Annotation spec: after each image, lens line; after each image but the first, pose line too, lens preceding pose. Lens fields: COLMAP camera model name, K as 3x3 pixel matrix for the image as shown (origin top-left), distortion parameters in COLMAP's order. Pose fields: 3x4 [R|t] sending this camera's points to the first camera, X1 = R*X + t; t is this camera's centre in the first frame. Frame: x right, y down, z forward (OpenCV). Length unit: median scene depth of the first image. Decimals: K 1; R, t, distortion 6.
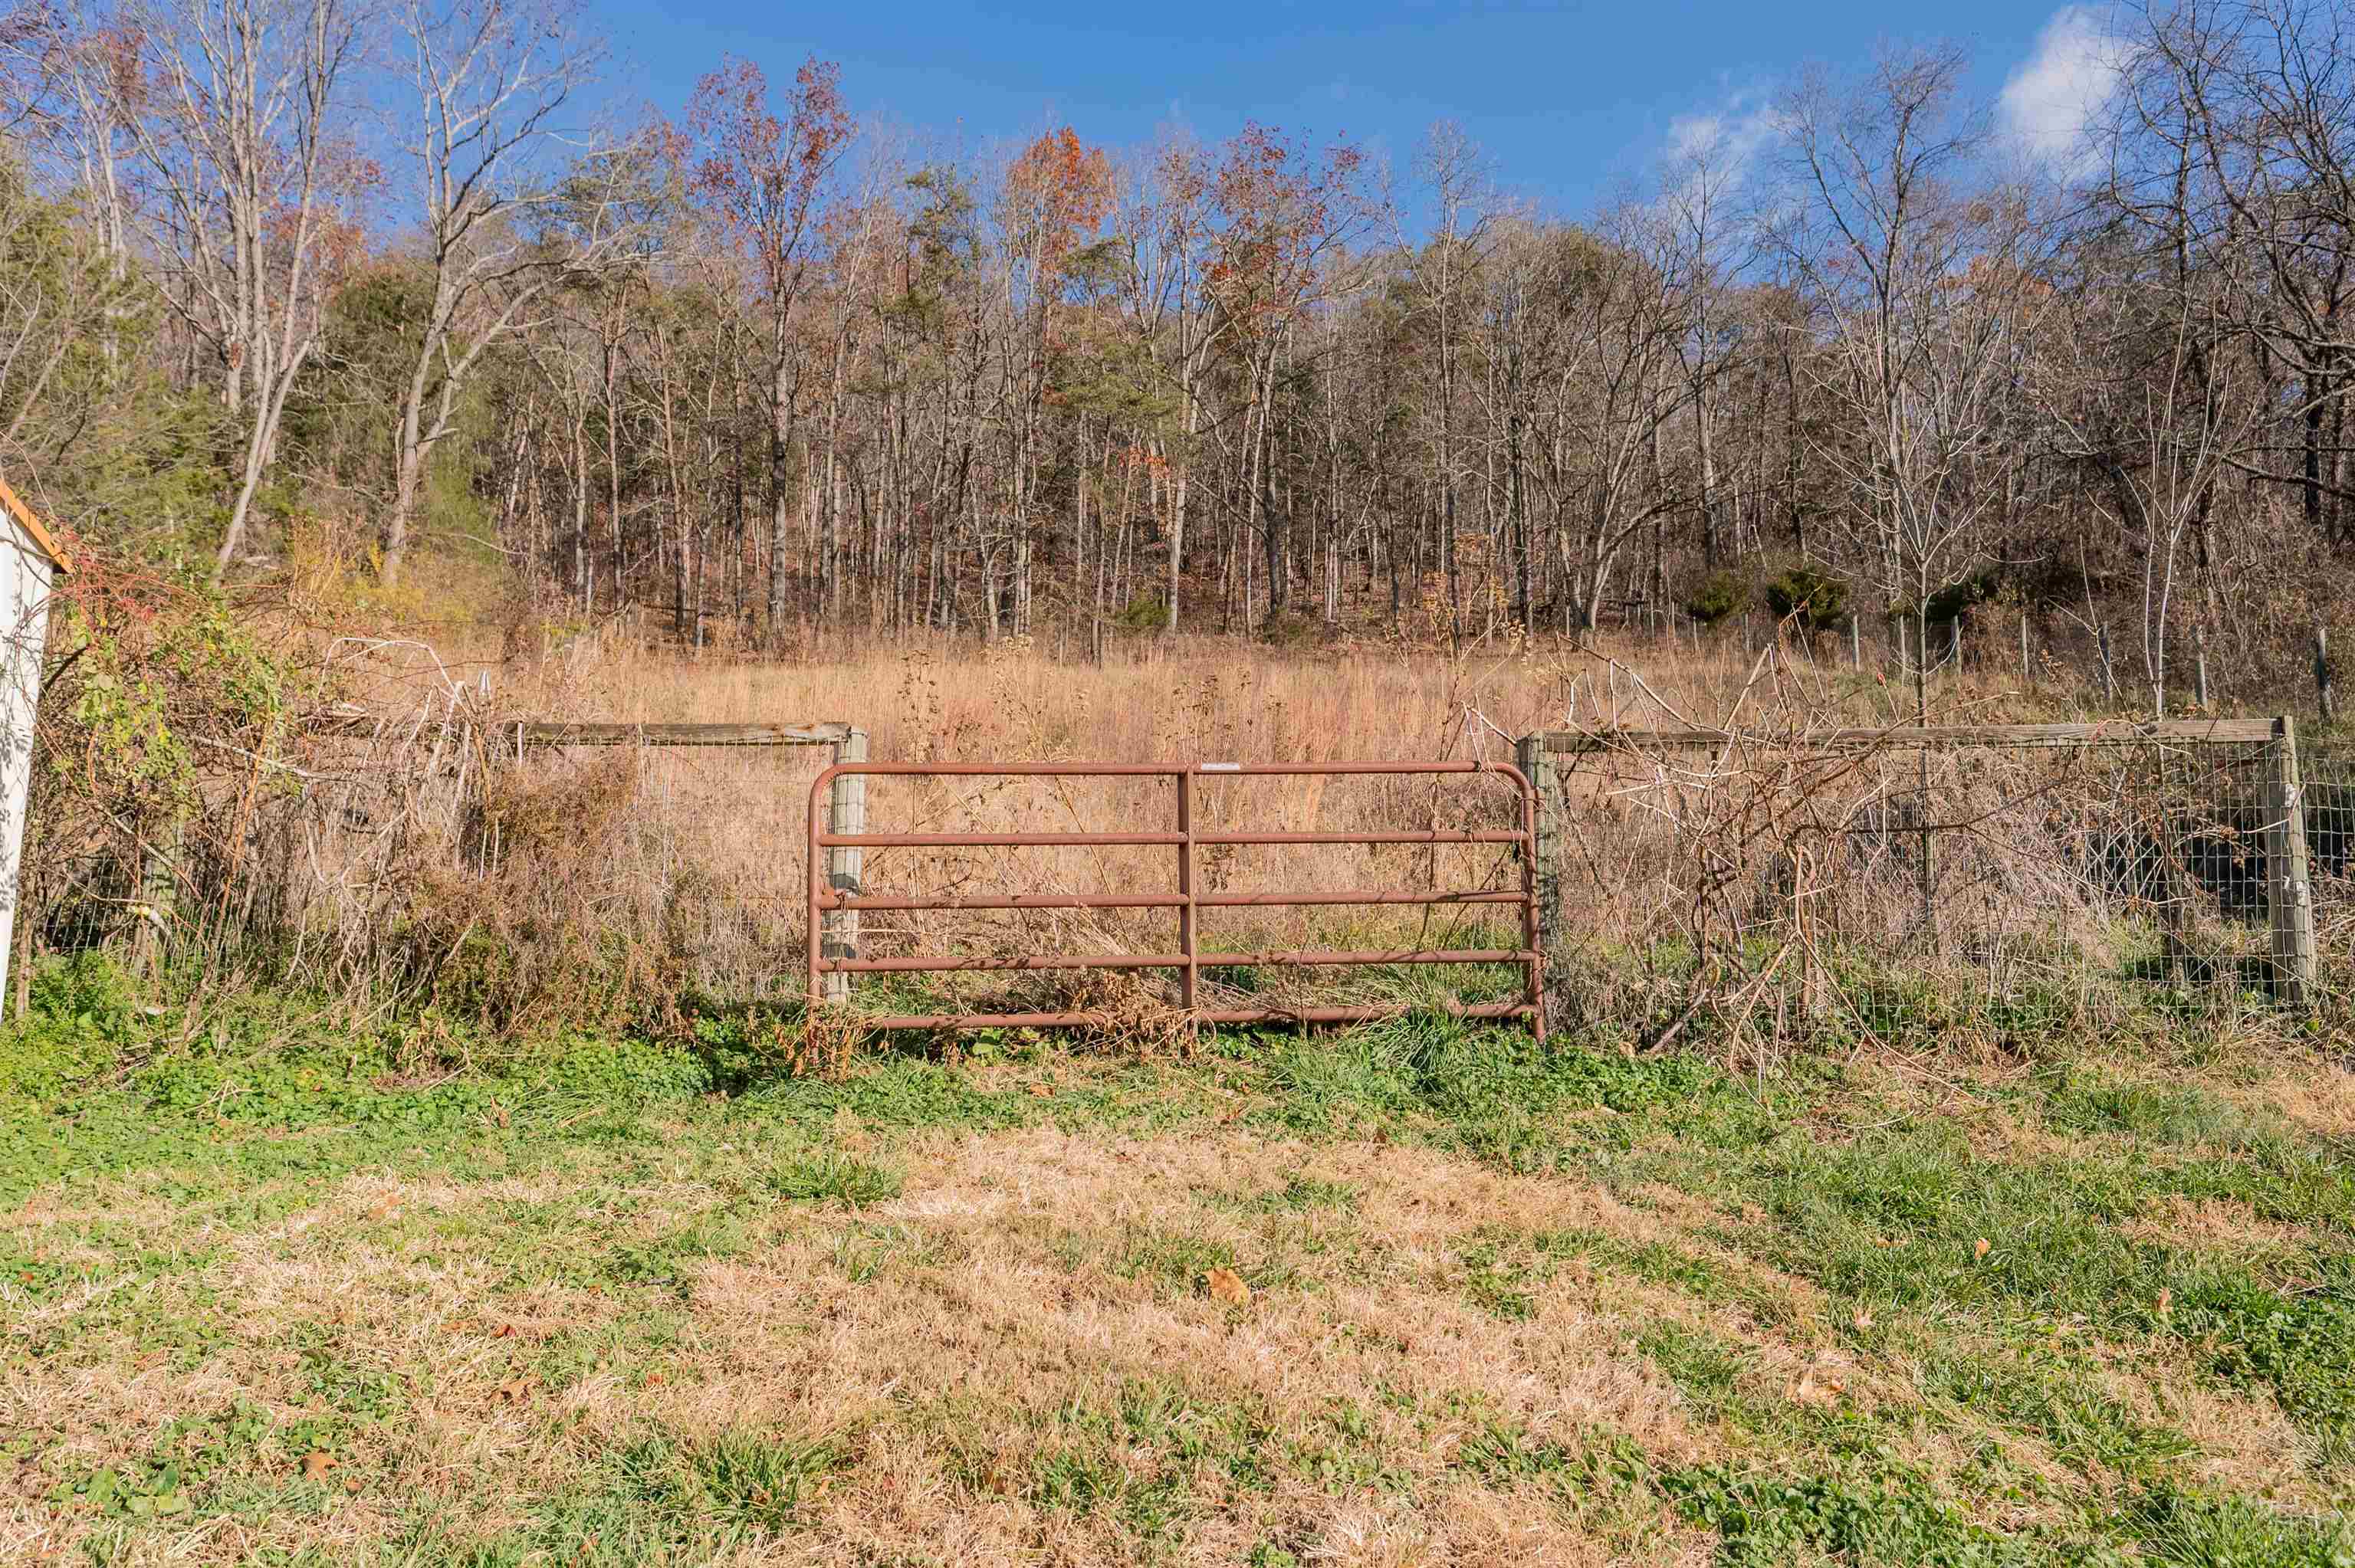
lens RADIAL K [[1649.1, 0, 1177.5], [0, 1649.1, 784.0], [0, 0, 1]] dist [-0.002782, 0.001862]
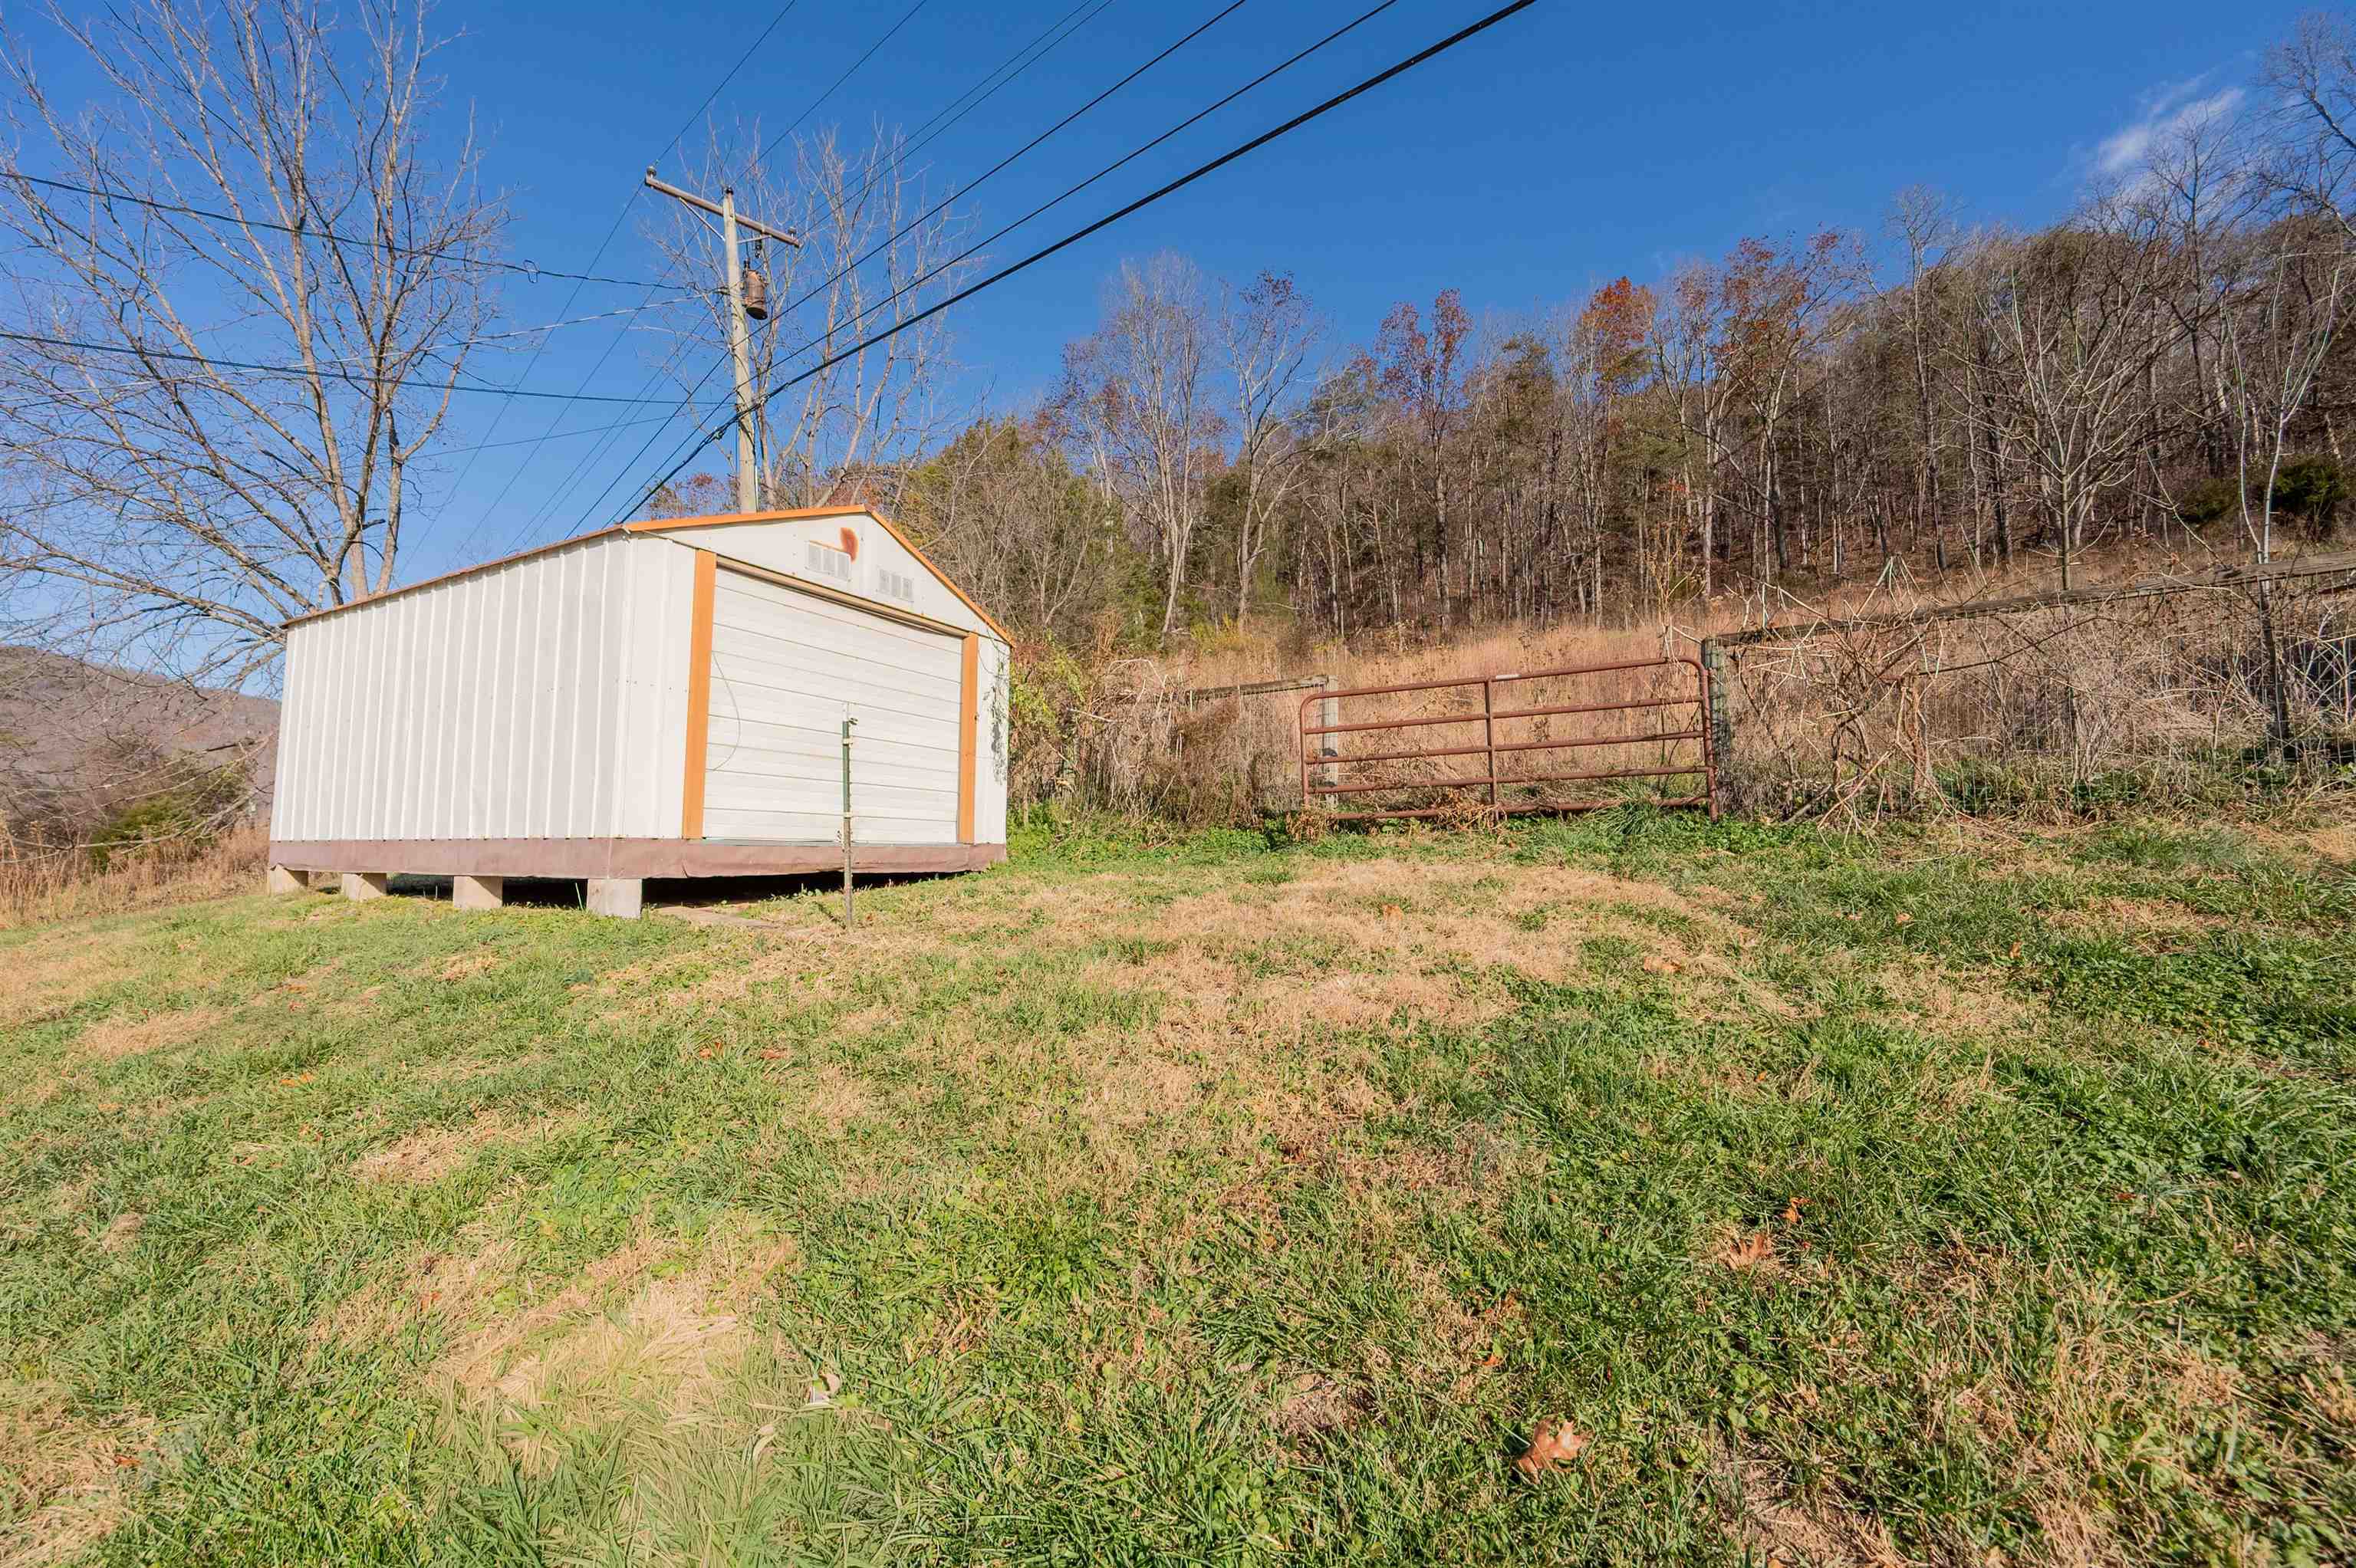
lens RADIAL K [[935.0, 0, 1160.7], [0, 935.0, 795.7], [0, 0, 1]] dist [0.000033, 0.000165]
pose [[0.844191, -0.038927, -0.534627, 0.239153], [0.079385, 0.995441, 0.052871, 0.035123], [0.530132, -0.087075, 0.843432, -0.098510]]
